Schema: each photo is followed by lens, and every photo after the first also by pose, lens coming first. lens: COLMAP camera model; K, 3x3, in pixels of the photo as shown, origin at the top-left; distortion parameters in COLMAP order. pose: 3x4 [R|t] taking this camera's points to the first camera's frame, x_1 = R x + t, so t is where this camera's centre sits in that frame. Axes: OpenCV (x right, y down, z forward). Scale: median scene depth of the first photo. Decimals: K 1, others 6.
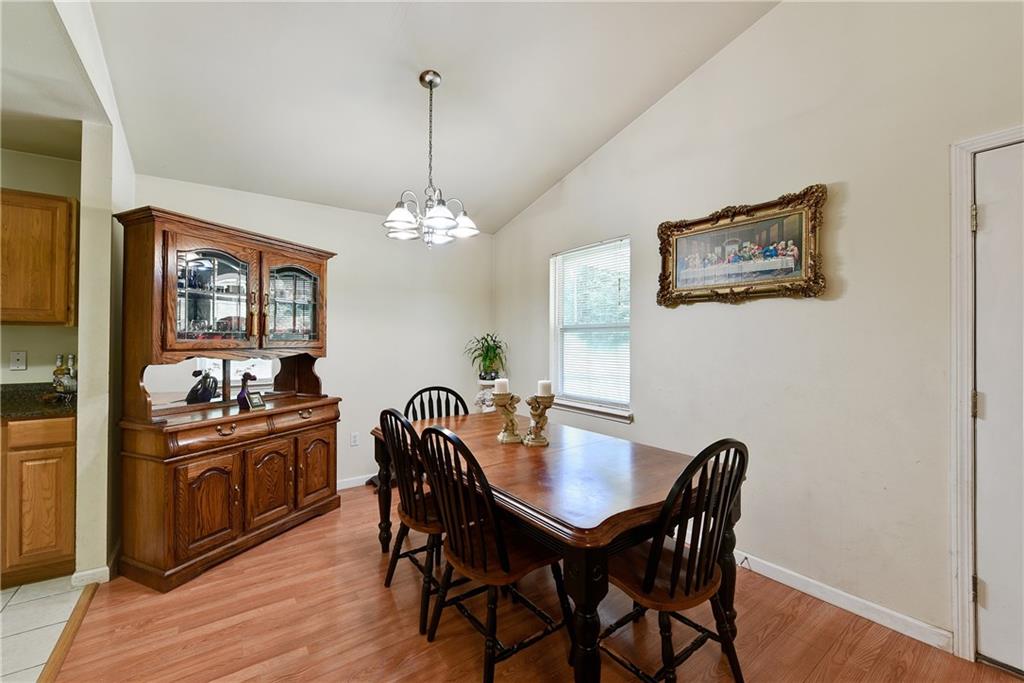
lens RADIAL K [[410.1, 0, 511.2], [0, 410.1, 338.2], [0, 0, 1]] dist [-0.010368, -0.000262]
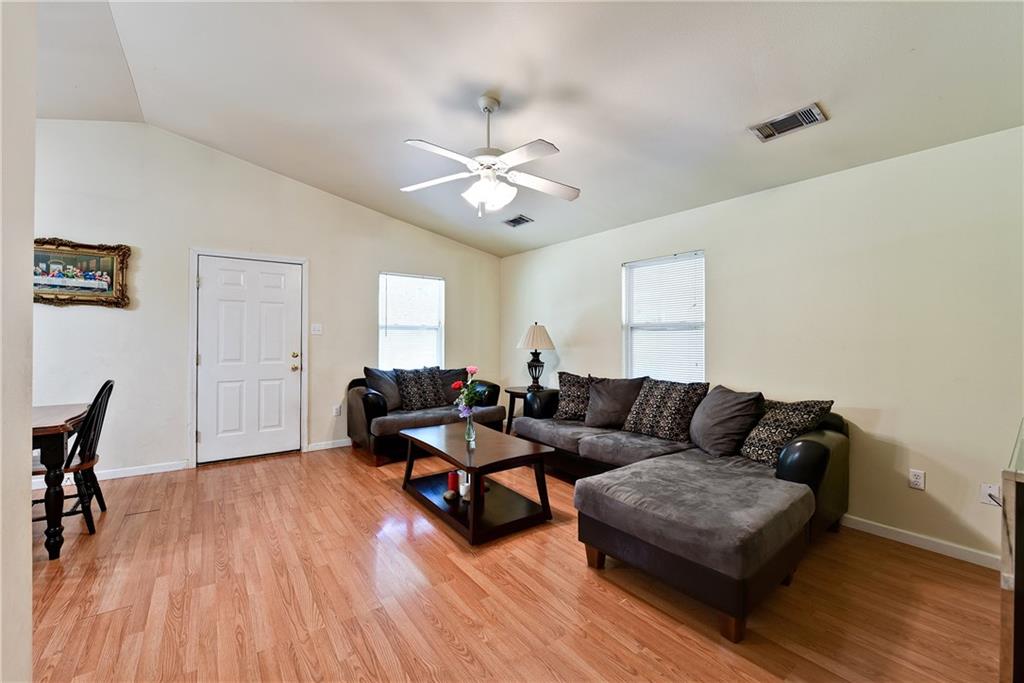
lens RADIAL K [[410.1, 0, 515.5], [0, 410.1, 337.7], [0, 0, 1]] dist [-0.010368, -0.000262]
pose [[-0.027719, 0.006366, 0.999595, -1.006726], [-0.014703, 0.999869, -0.006776, 0.014386], [-0.999508, -0.014885, -0.027621, -0.626115]]
